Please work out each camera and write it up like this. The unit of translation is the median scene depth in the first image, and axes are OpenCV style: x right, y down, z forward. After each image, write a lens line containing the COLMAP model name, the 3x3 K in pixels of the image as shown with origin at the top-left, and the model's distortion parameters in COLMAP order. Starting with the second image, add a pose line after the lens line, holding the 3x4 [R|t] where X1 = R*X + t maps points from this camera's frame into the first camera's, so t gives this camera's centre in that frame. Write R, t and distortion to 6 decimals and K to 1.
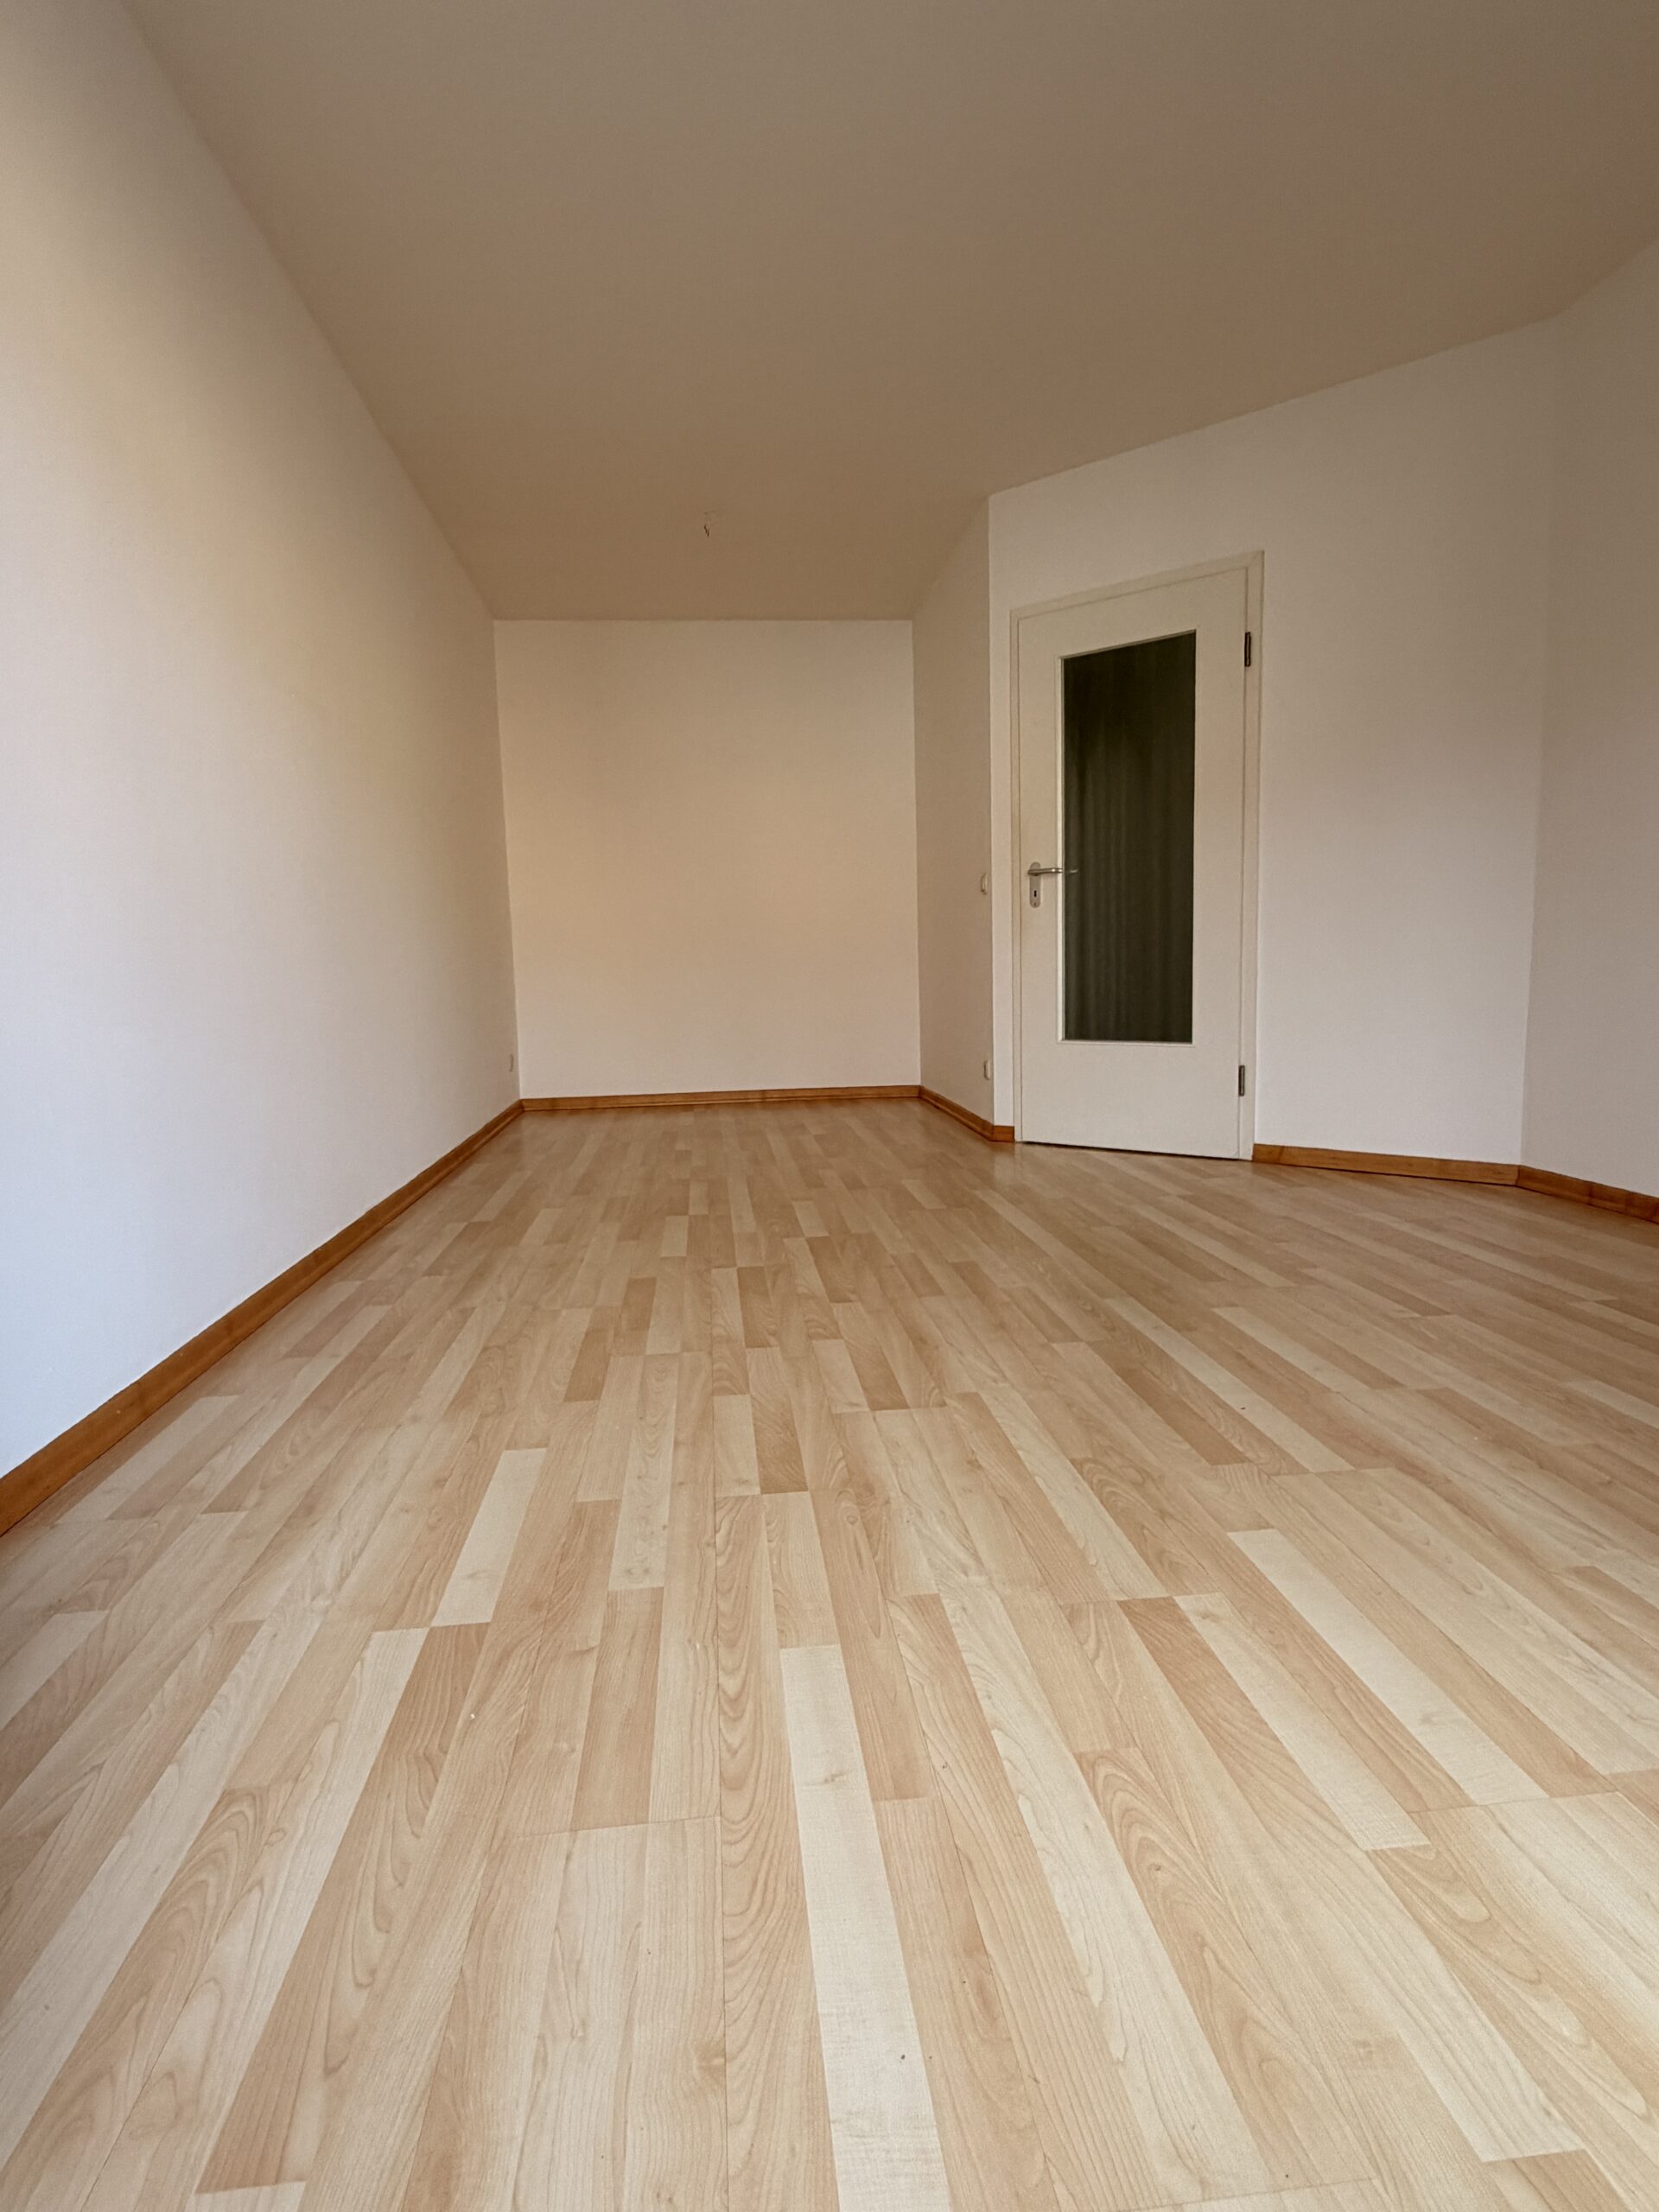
lens RADIAL K [[1200.4, 0, 829.5], [0, 1200.4, 1106.0], [0, 0, 1]] dist [0.003704, -0.000445]
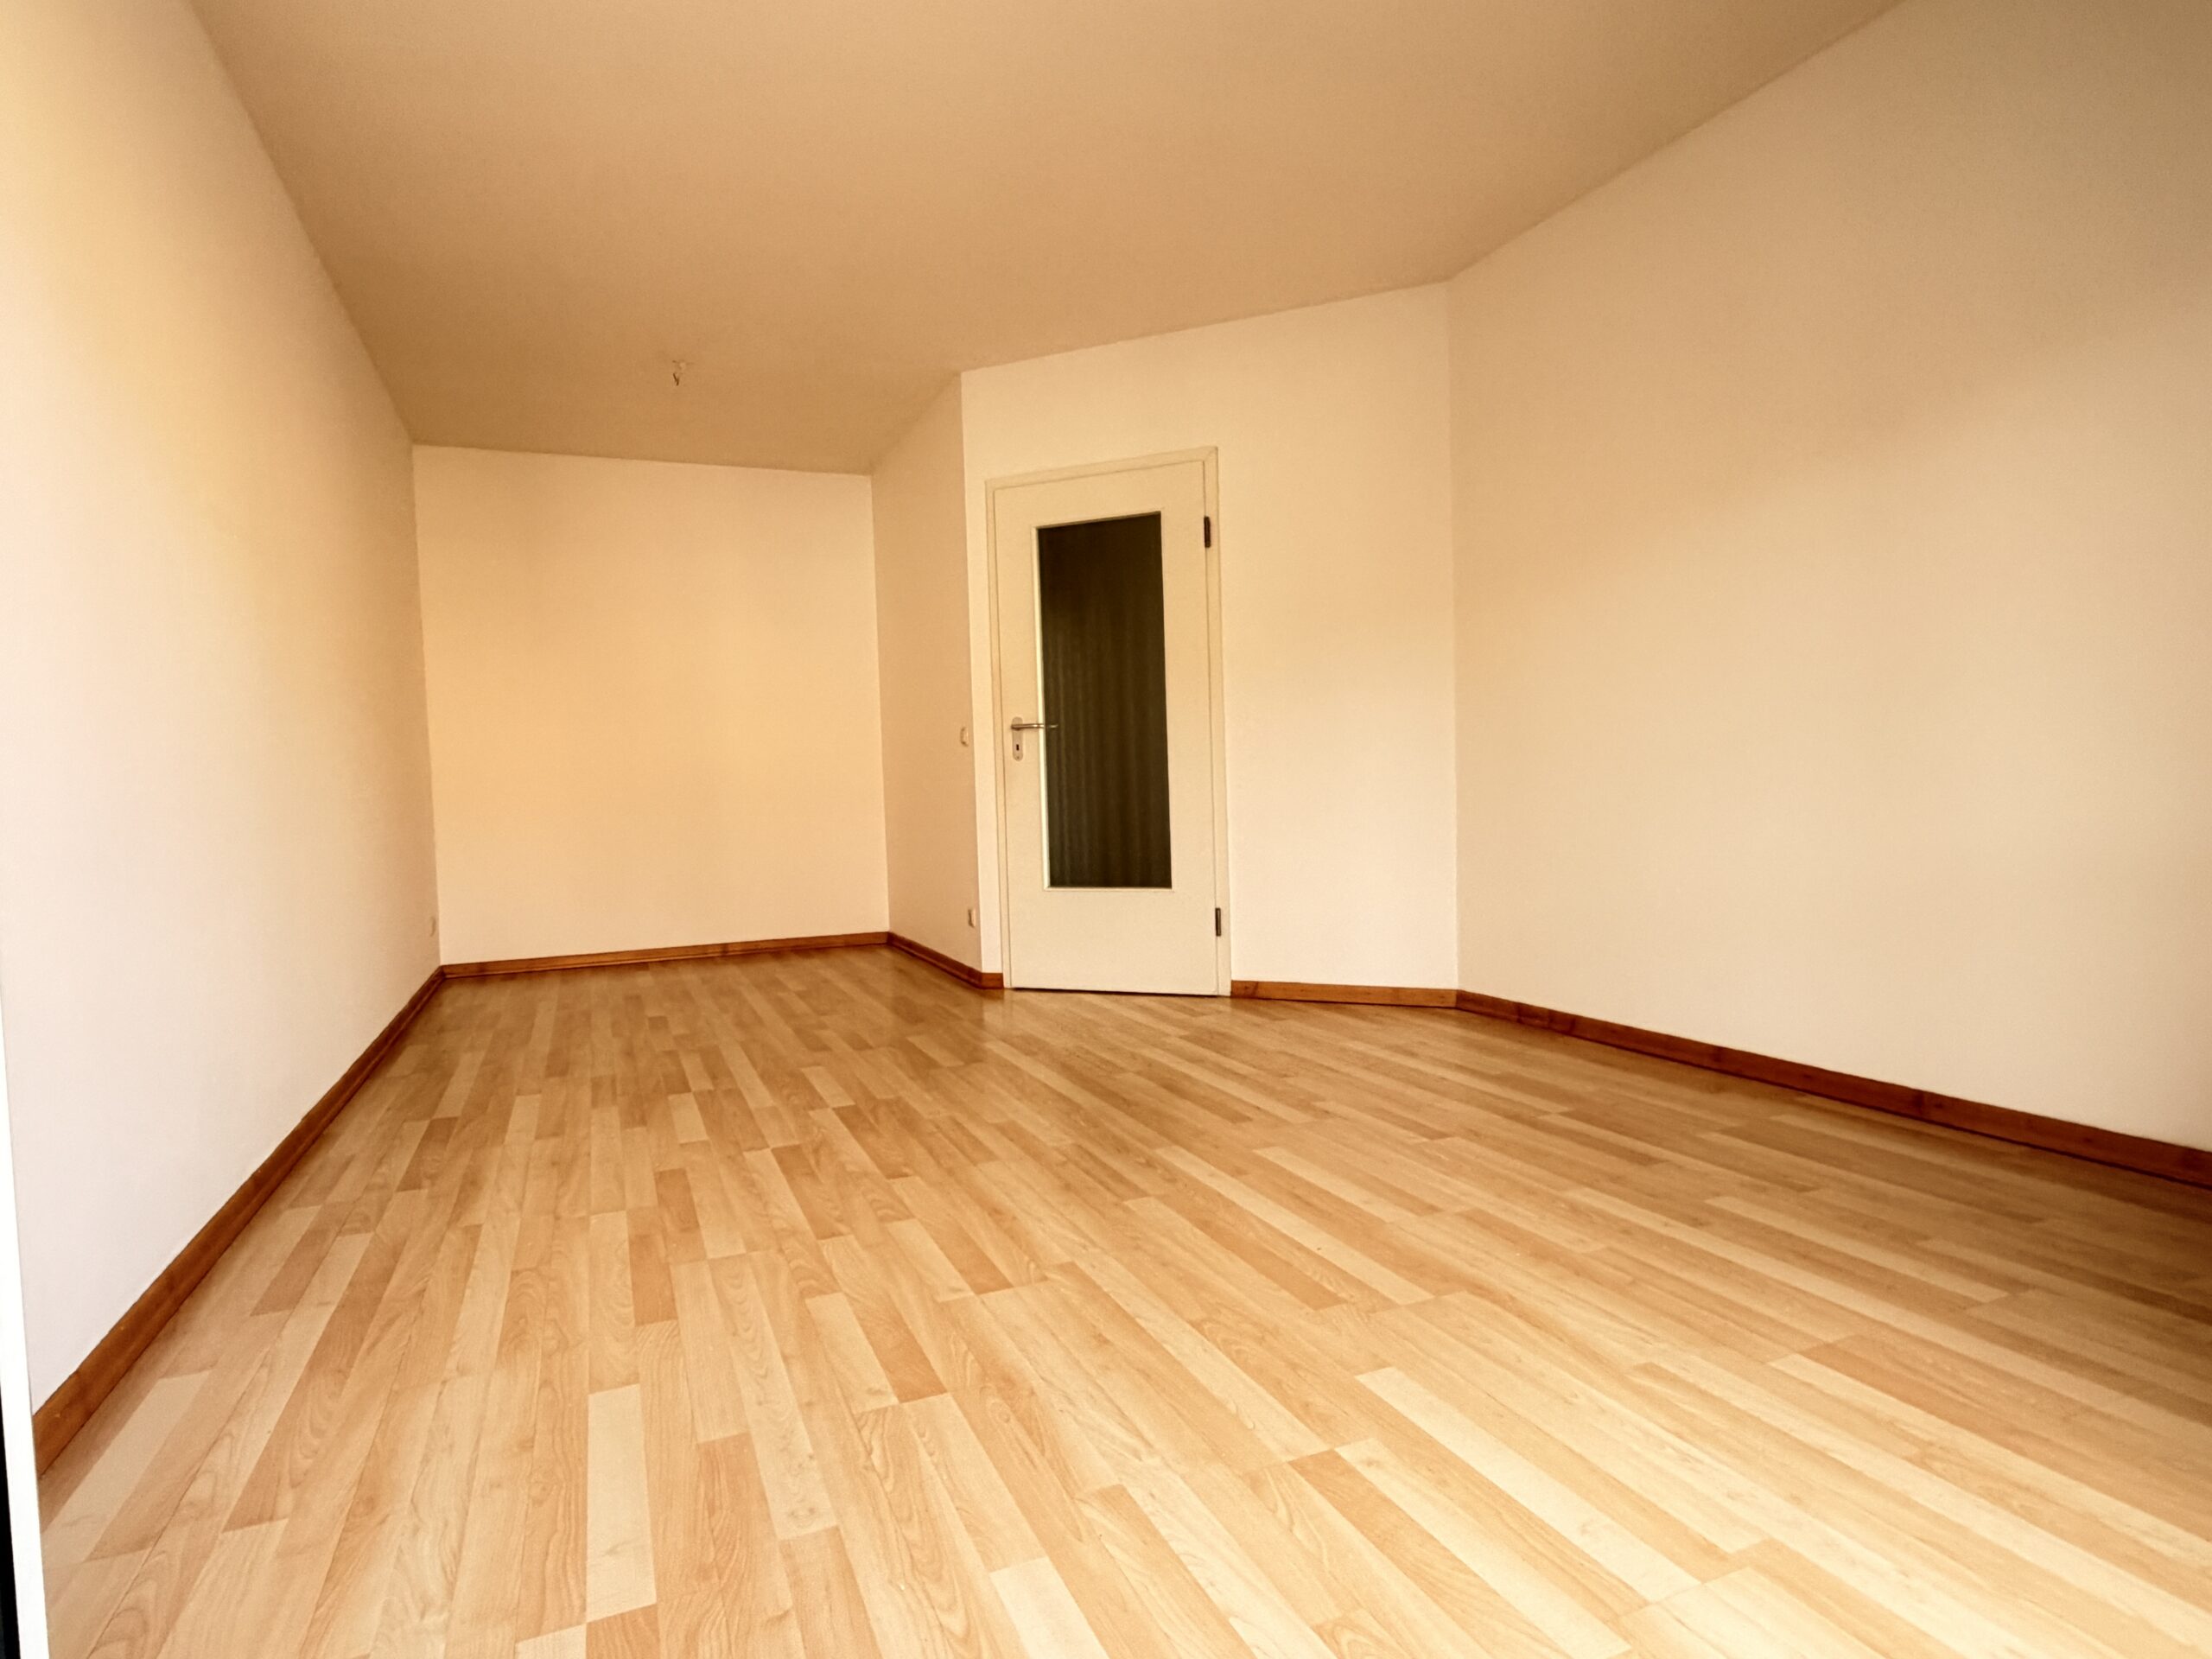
lens RADIAL K [[1200.4, 0, 1106.0], [0, 1200.4, 829.5], [0, 0, 1]] dist [0.003704, -0.000445]
pose [[0.957575, -0.014149, 0.287836, -0.110229], [0.040243, 0.995573, -0.084943, -0.029508], [-0.285359, 0.092923, 0.953905, -0.004190]]
